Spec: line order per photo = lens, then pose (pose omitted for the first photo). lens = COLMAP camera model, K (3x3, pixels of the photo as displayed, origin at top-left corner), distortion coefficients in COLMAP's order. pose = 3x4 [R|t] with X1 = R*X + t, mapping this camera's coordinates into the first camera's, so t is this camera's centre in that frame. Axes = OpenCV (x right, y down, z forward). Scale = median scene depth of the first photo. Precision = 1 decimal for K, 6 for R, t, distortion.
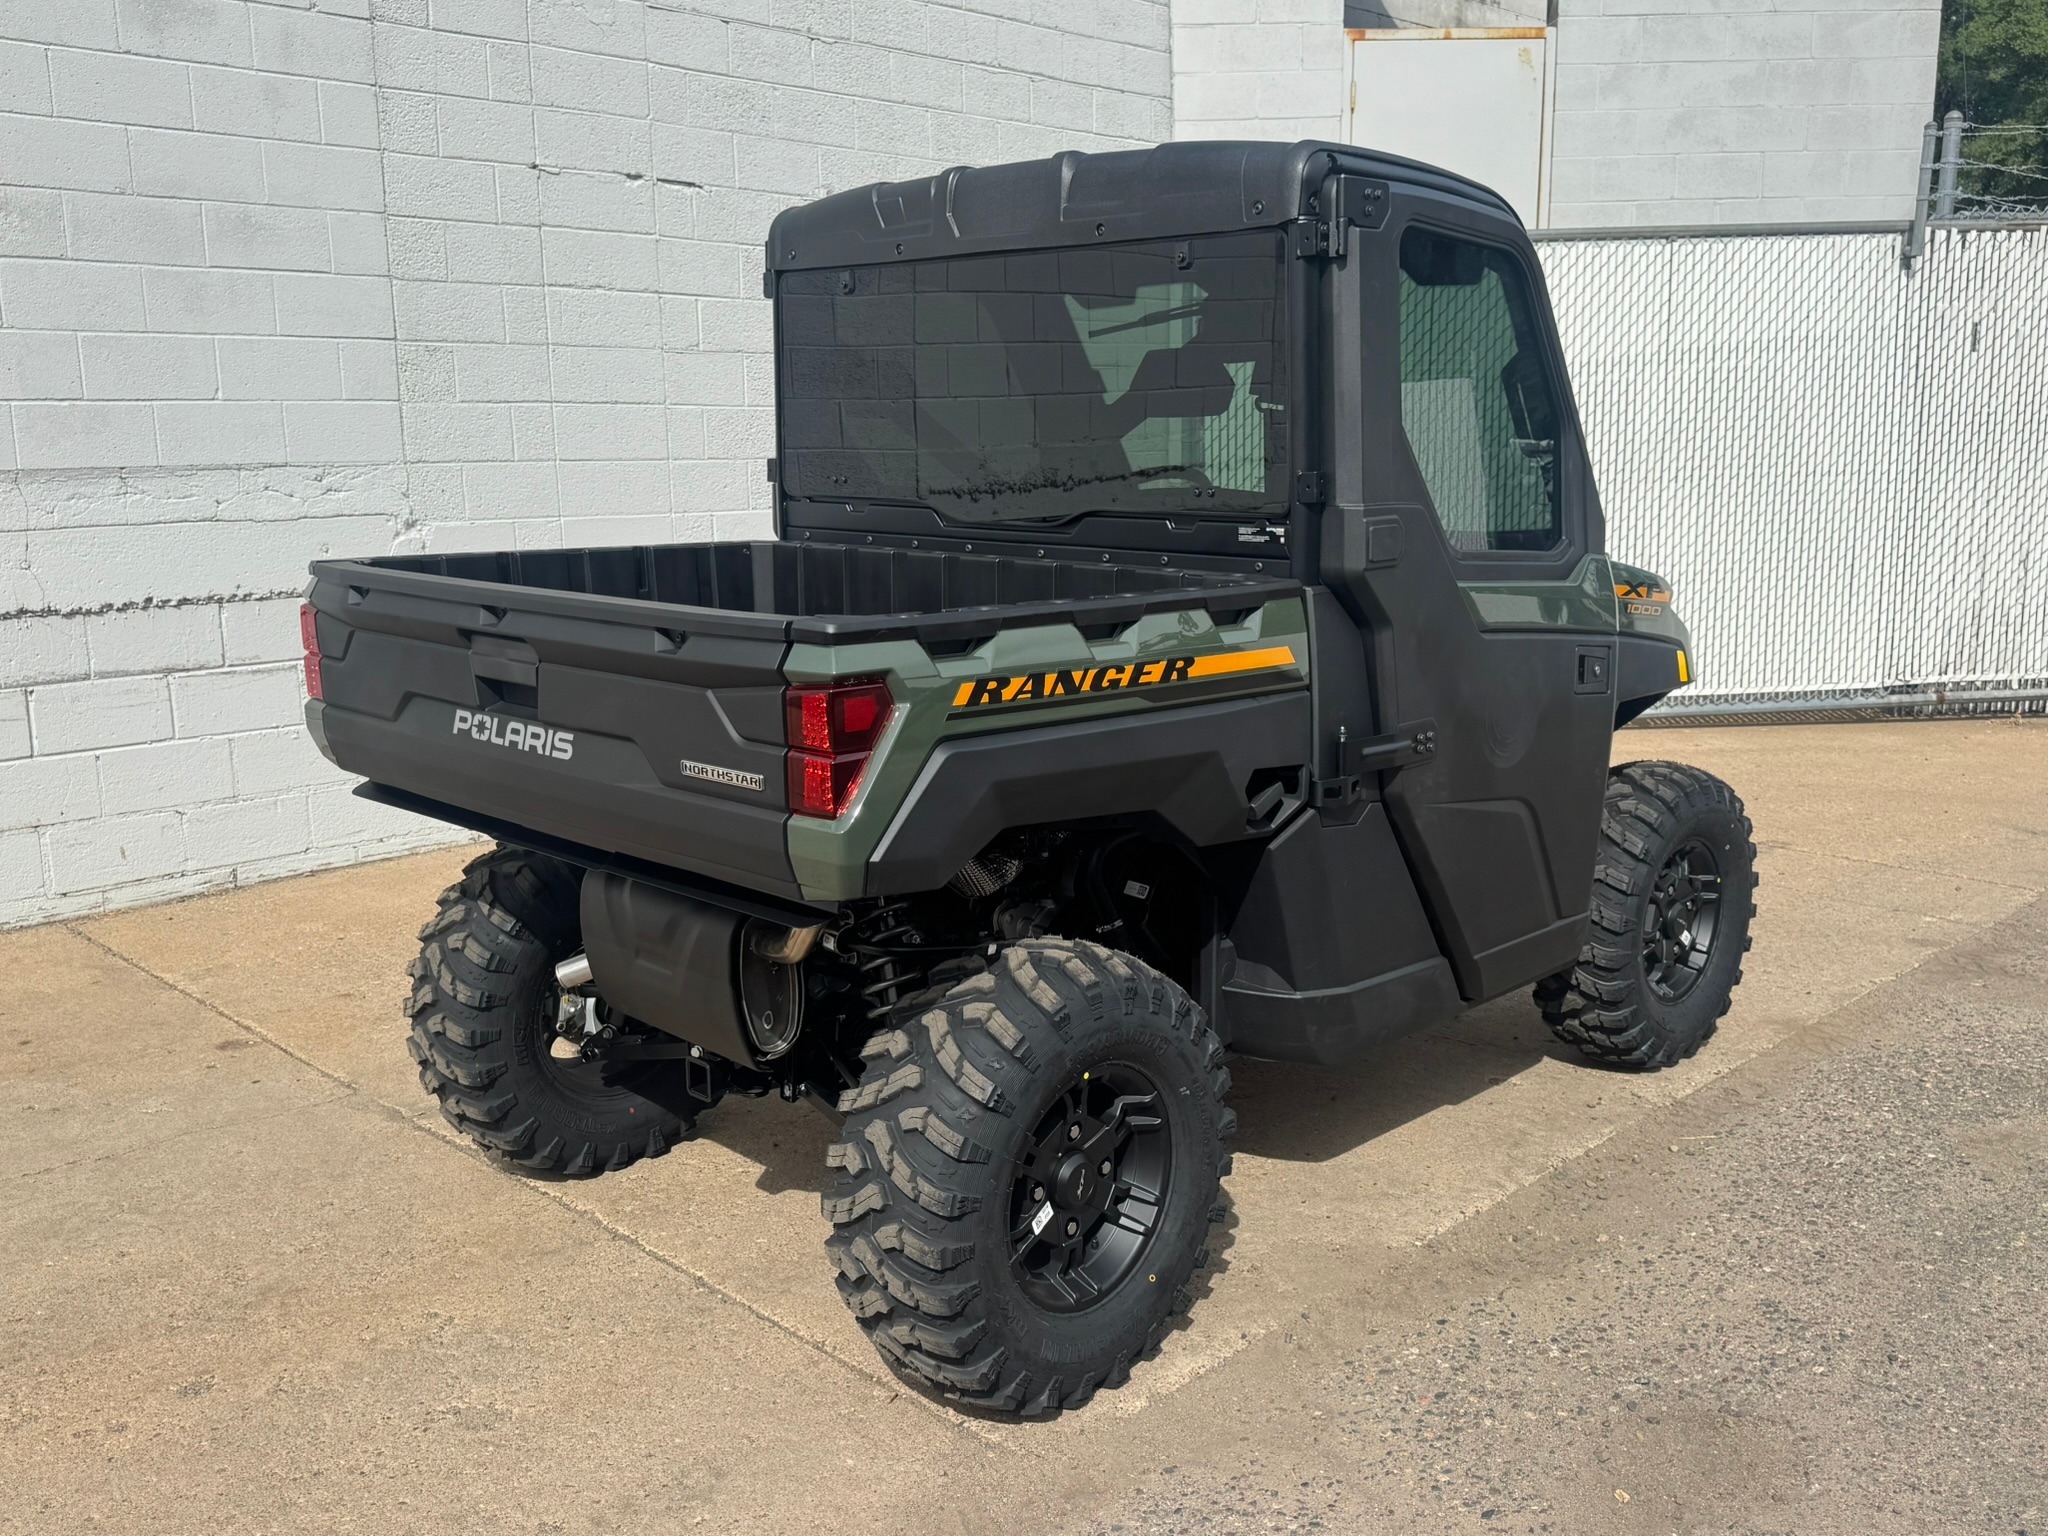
lens RADIAL K [[1821.2, 0, 1015.0], [0, 1821.2, 762.7], [0, 0, 1]] dist [0.059399, -0.084428]
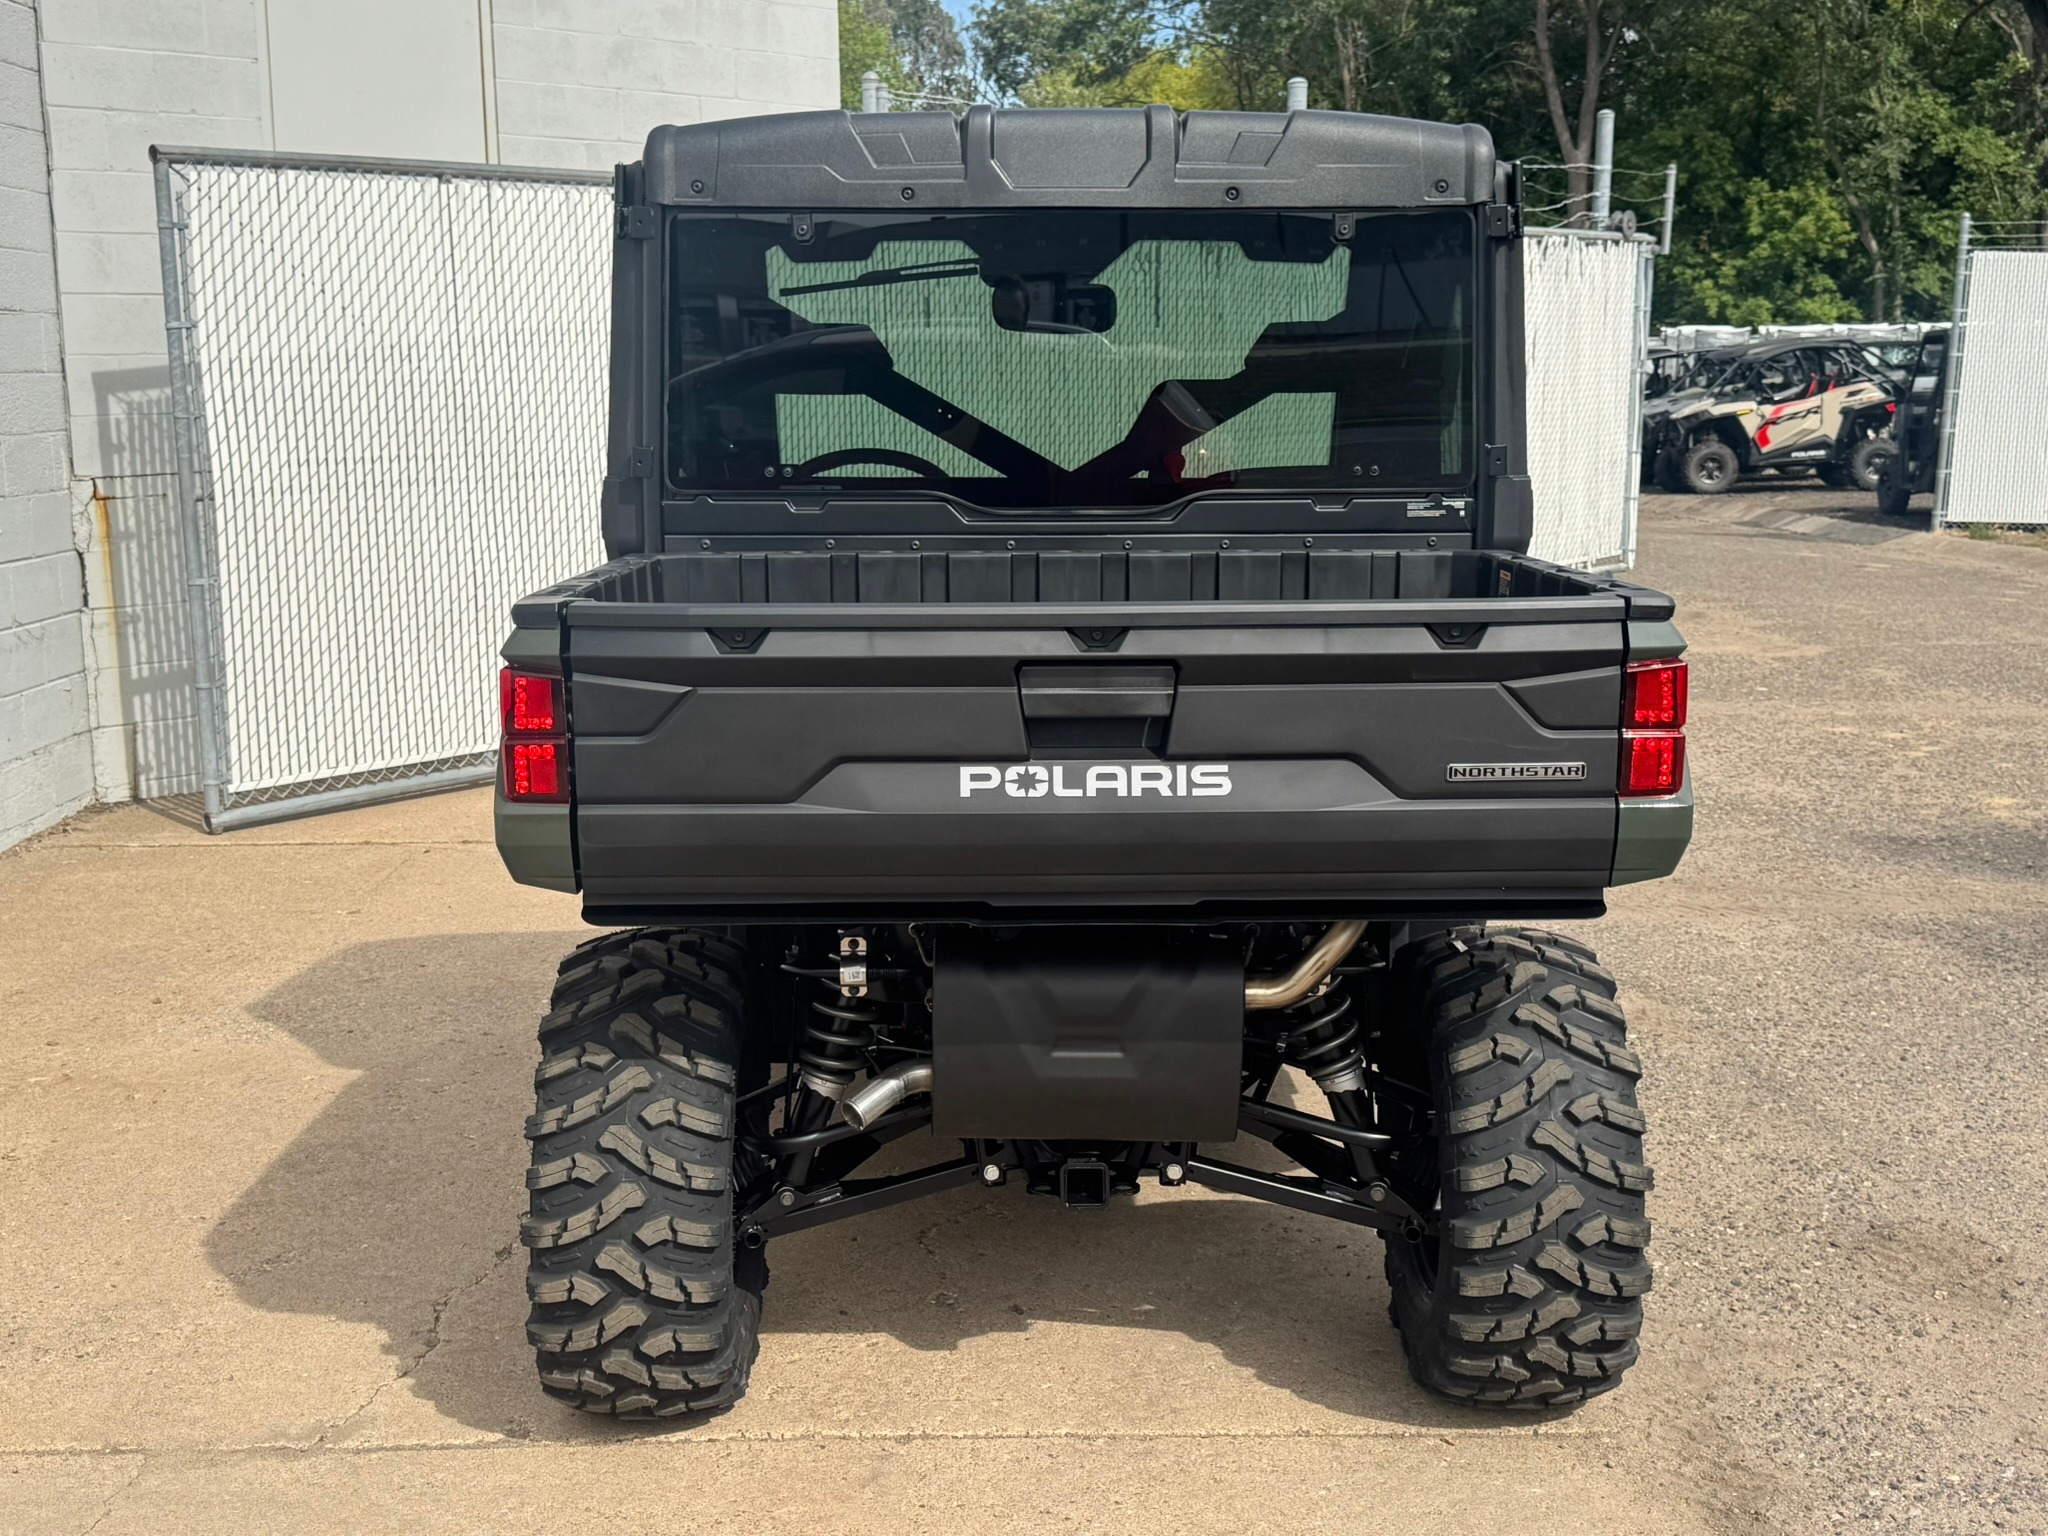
lens RADIAL K [[2380.7, 0, 1034.7], [0, 2380.7, 786.3], [0, 0, 1]] dist [0.056766, 0.000000]
pose [[0.707951, -0.120501, 0.695906, -0.937131], [0.135873, 0.990169, 0.033230, -0.047440], [-0.693069, 0.071029, 0.717364, 0.223871]]
